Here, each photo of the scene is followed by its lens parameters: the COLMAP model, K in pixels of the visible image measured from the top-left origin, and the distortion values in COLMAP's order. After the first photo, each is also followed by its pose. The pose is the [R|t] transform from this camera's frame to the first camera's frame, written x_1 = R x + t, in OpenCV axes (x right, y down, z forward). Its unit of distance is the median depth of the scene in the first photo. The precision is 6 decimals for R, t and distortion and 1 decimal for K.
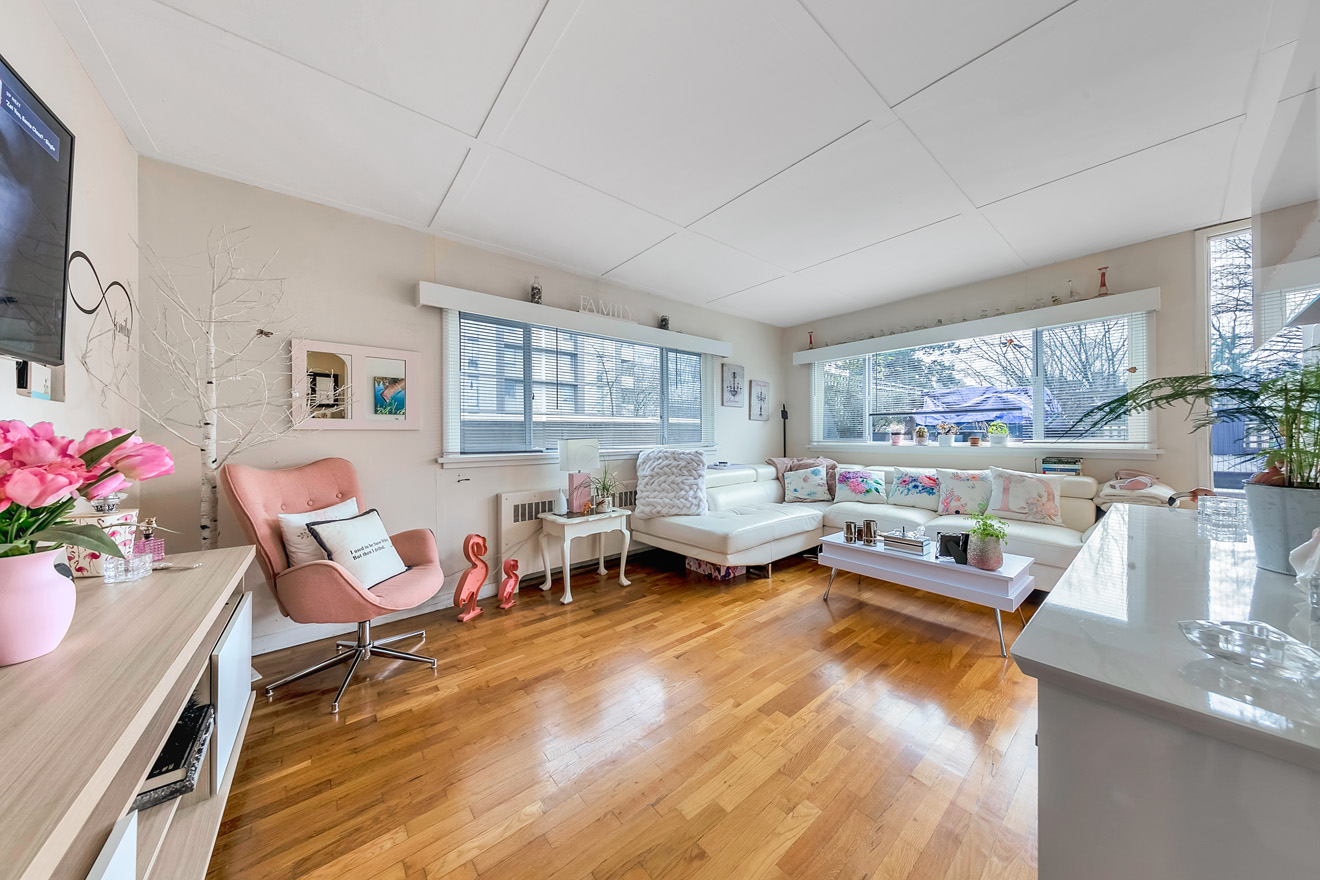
lens RADIAL K [[415.4, 0, 656.4], [0, 415.4, 435.3], [0, 0, 1]] dist [0.001396, -0.000185]
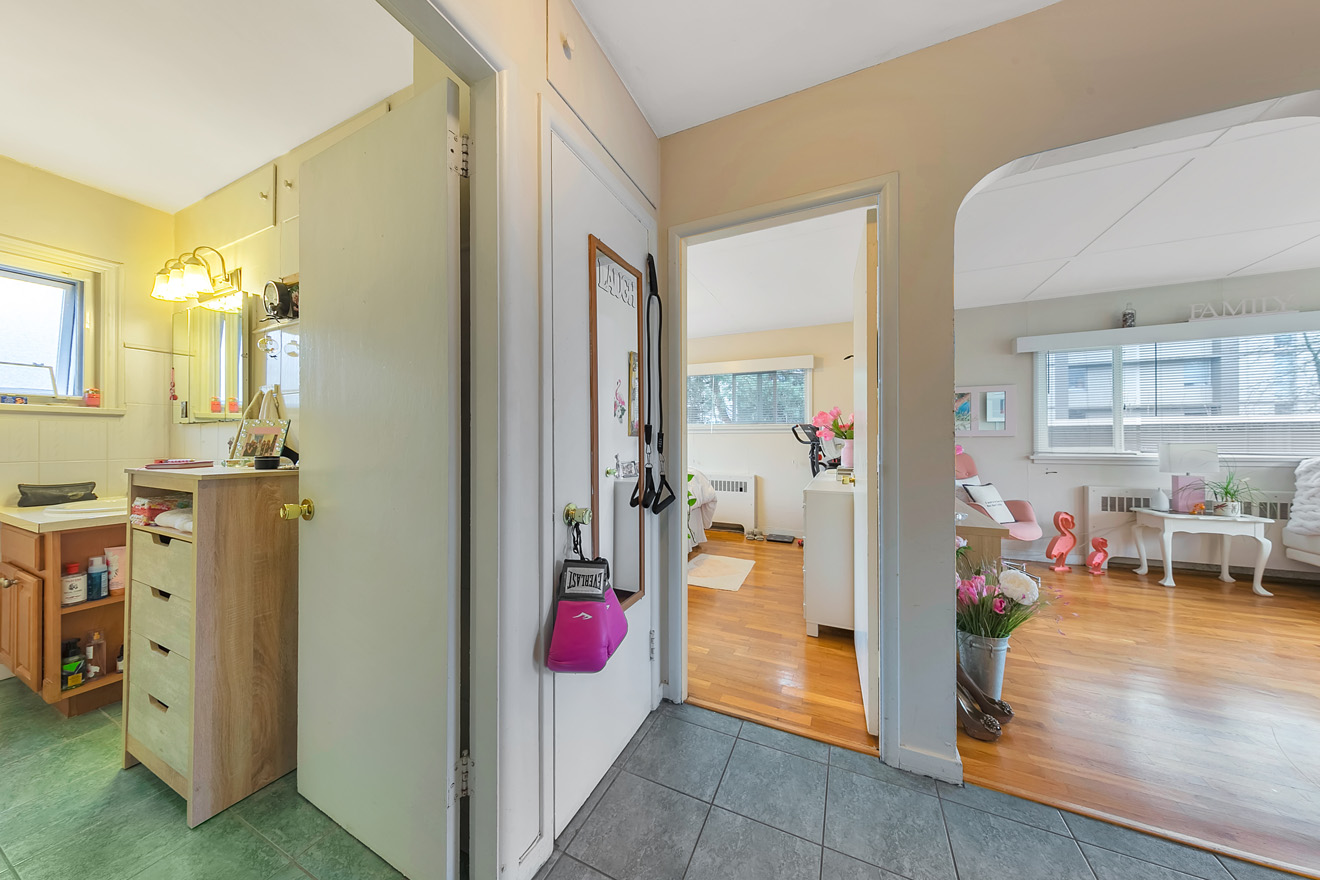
lens RADIAL K [[415.4, 0, 655.5], [0, 415.4, 440.2], [0, 0, 1]] dist [0.001396, -0.000185]
pose [[0.432234, 0.000838, -0.901761, 0.193529], [-0.000530, 1.000000, 0.000675, 0.000436], [0.901761, 0.000186, 0.432235, -0.714758]]
